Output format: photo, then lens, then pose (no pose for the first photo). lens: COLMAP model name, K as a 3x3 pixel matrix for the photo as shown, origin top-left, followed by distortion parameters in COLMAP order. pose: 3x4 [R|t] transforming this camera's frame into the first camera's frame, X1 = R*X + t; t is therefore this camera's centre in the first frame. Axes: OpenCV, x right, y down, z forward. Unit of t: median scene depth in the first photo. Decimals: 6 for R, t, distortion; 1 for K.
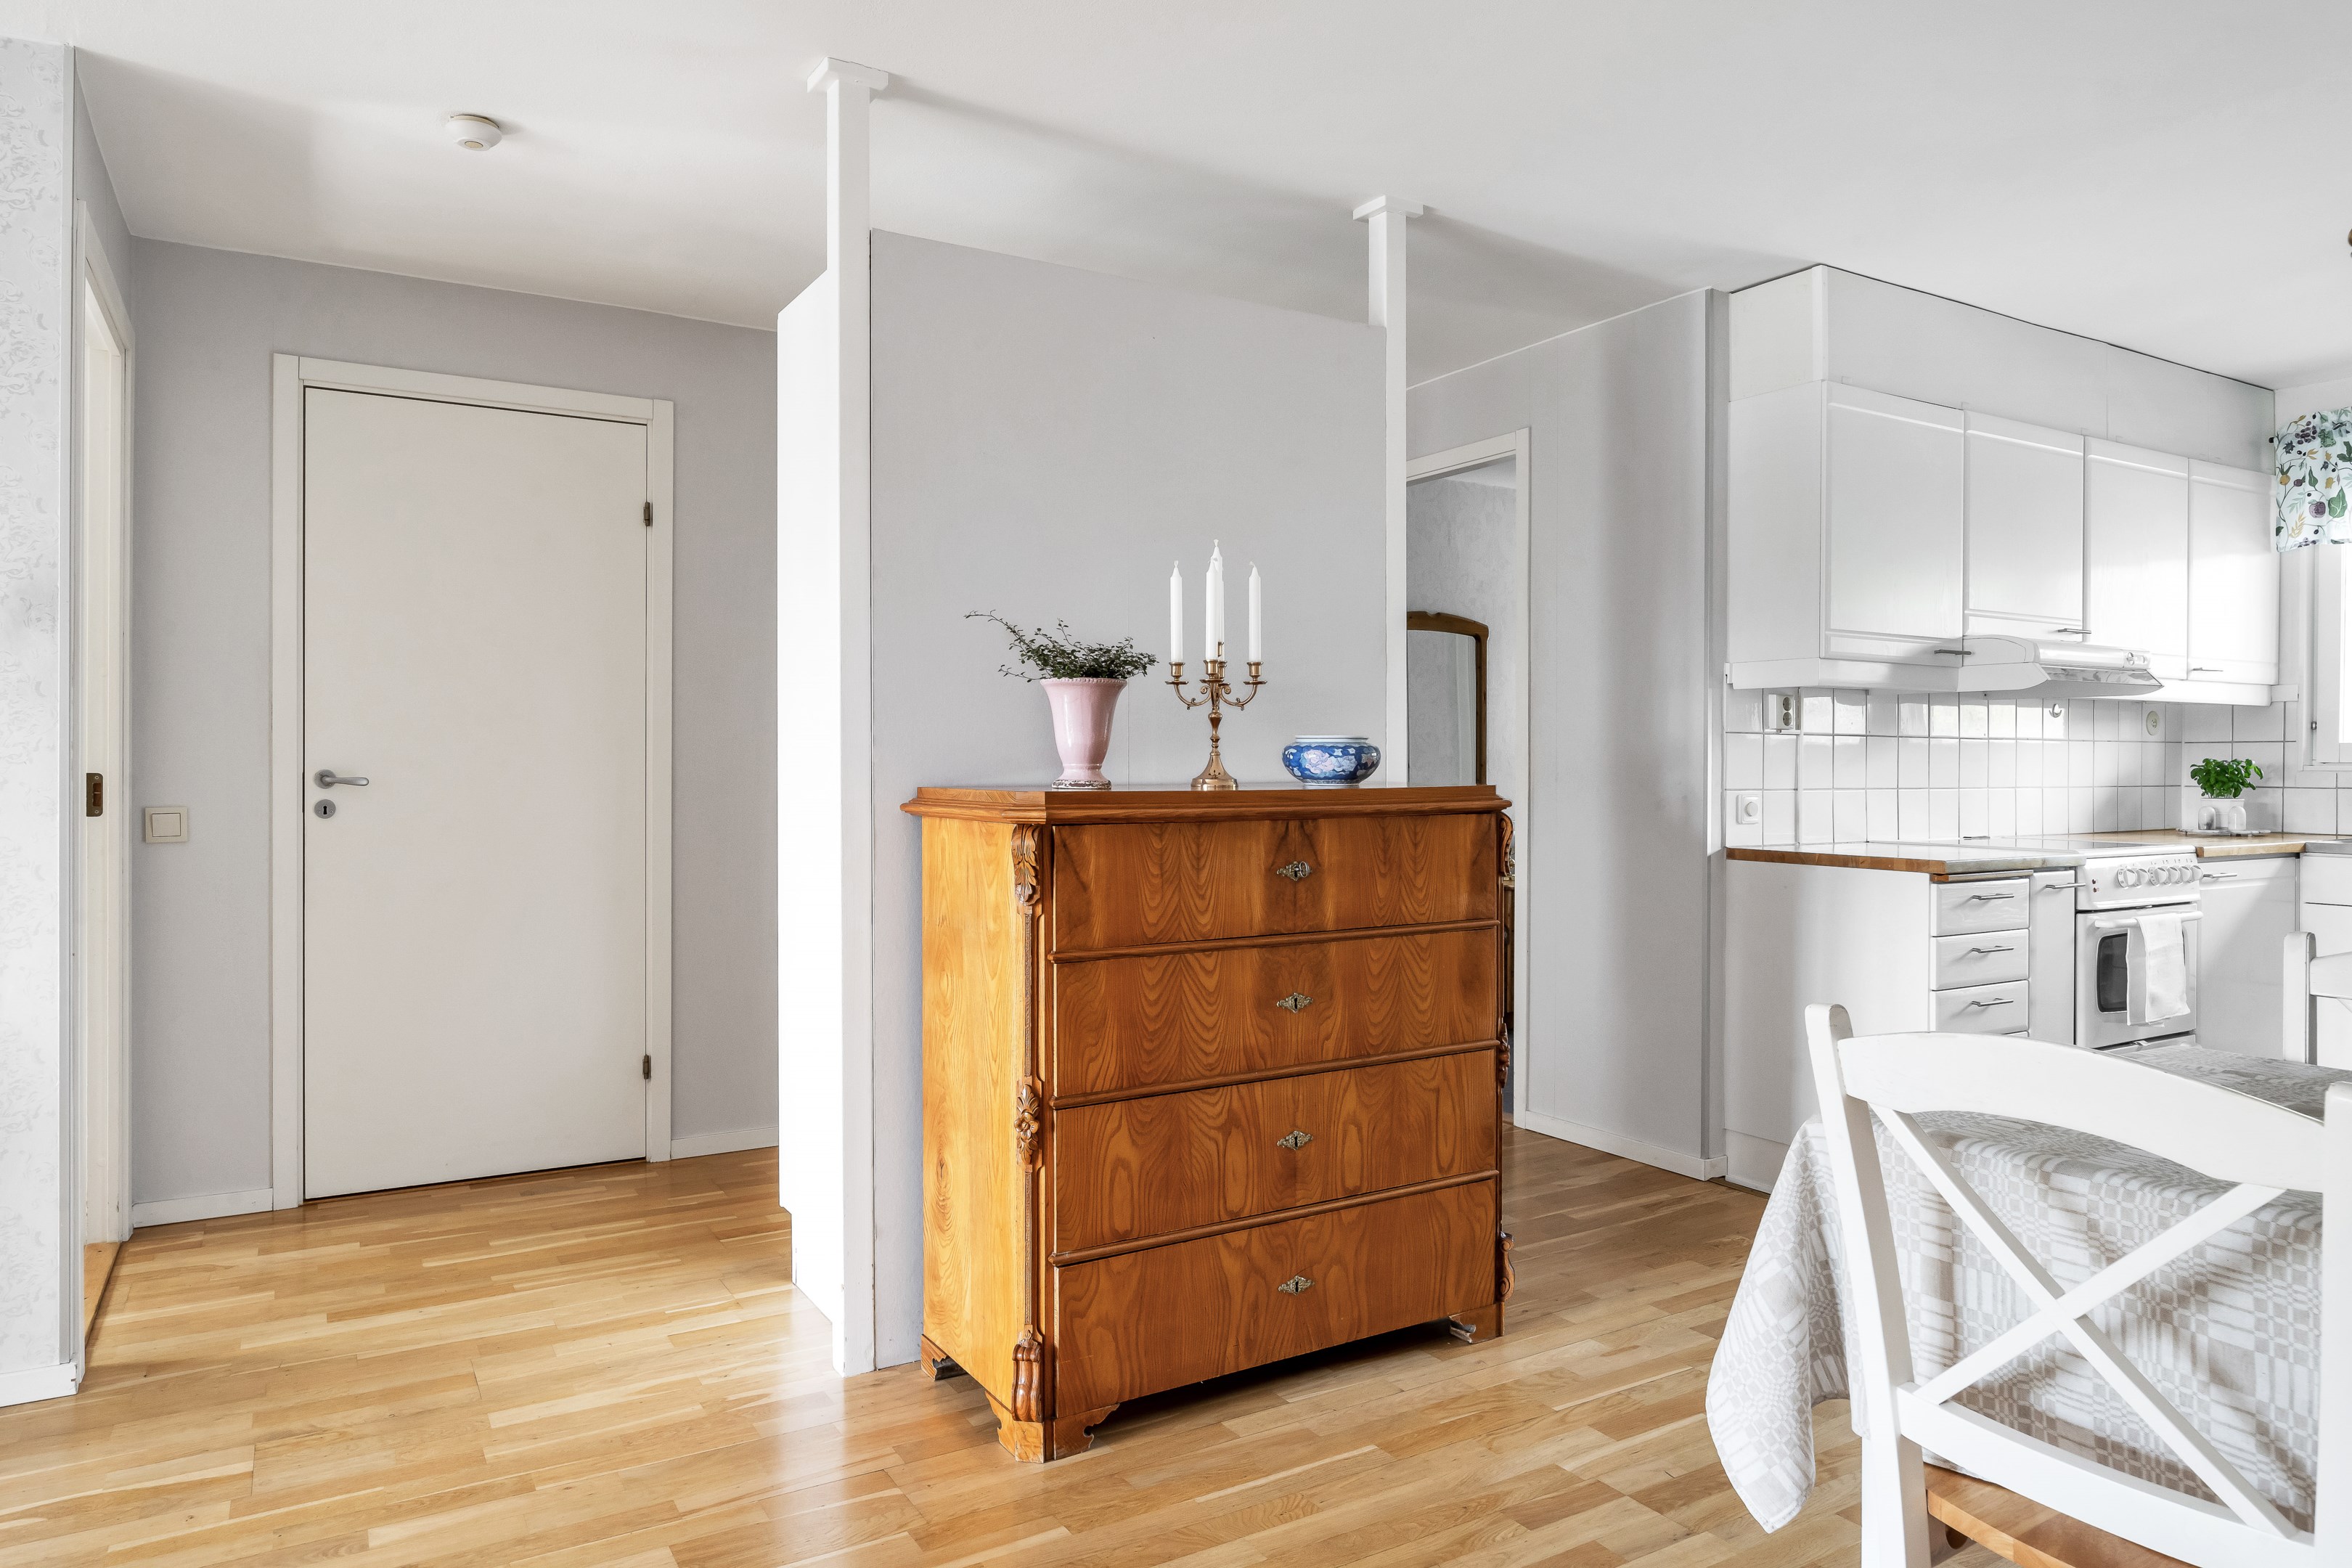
lens RADIAL K [[1476.7, 0, 1182.2], [0, 1476.7, 789.4], [0, 0, 1]] dist [0.000377, 0.001134]
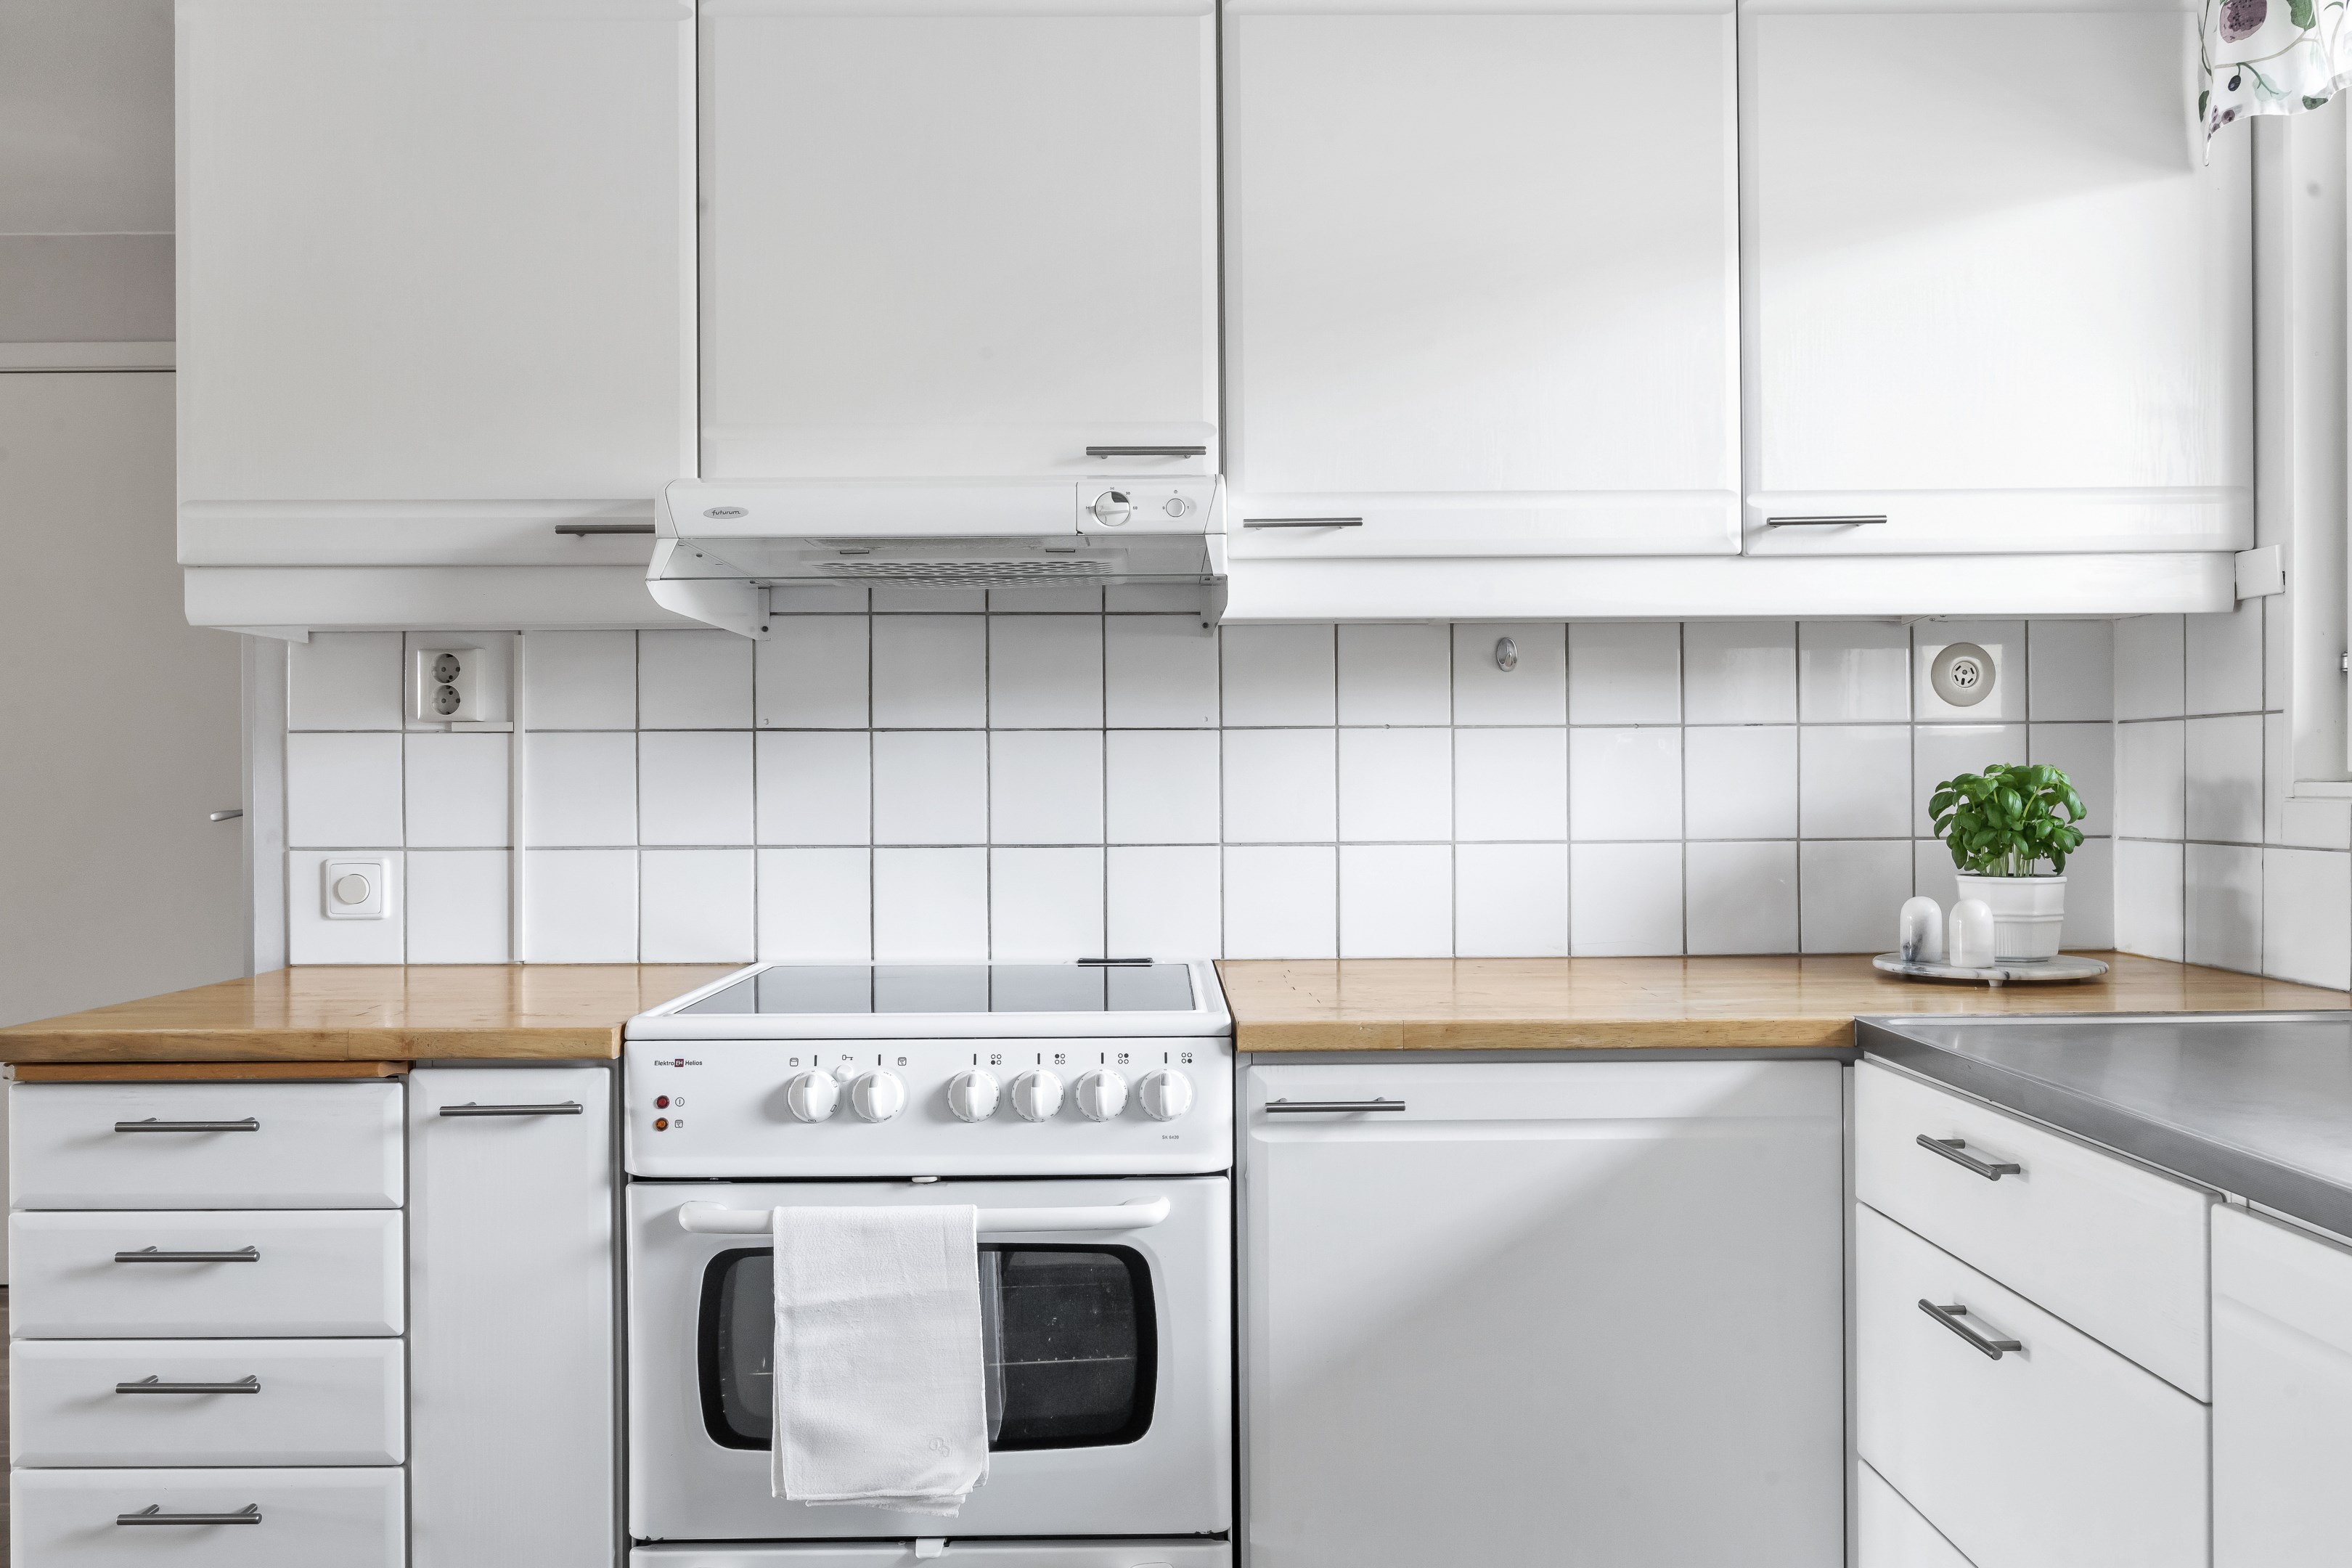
lens RADIAL K [[1803.4, 0, 1178.4], [0, 1803.4, 775.5], [0, 0, 1]] dist [-0.002077, -0.001578]
pose [[0.862243, -0.014076, -0.506299, 0.786951], [-0.000106, 0.999609, -0.027971, -0.006477], [0.506495, 0.024172, 0.861904, 0.543910]]
